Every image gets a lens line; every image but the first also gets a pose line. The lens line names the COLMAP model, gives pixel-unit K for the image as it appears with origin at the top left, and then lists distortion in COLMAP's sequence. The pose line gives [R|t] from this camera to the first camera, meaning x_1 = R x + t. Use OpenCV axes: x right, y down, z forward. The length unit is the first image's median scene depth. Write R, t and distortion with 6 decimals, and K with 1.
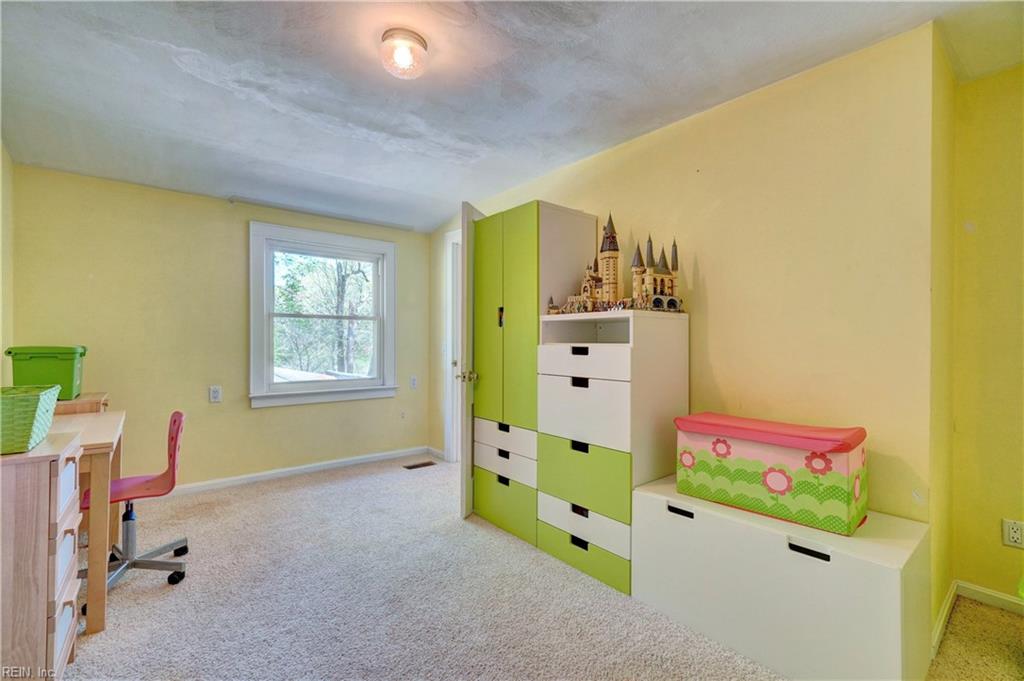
lens RADIAL K [[440.0, 0, 502.6], [0, 440.0, 340.3], [0, 0, 1]] dist [0.000032, 0.000554]
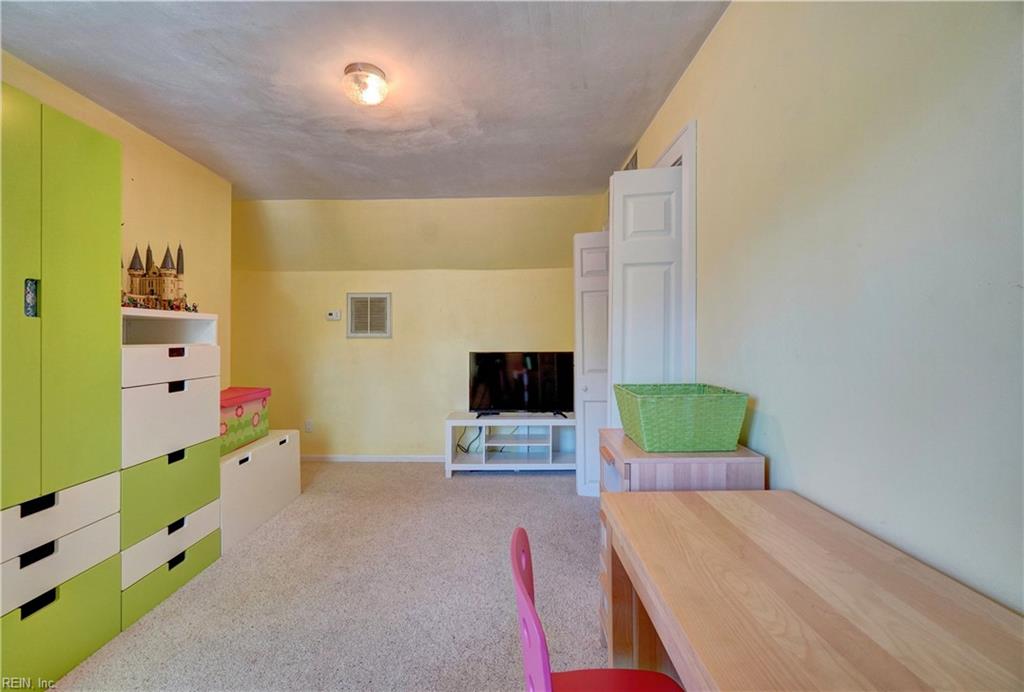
lens RADIAL K [[445.9, 0, 504.8], [0, 445.9, 352.9], [0, 0, 1]] dist [-0.010181, 0.000501]
pose [[-0.770407, -0.021236, 0.637198, -0.941618], [0.000468, 0.999426, 0.033874, -0.006226], [-0.637552, 0.026394, -0.769955, 1.271214]]
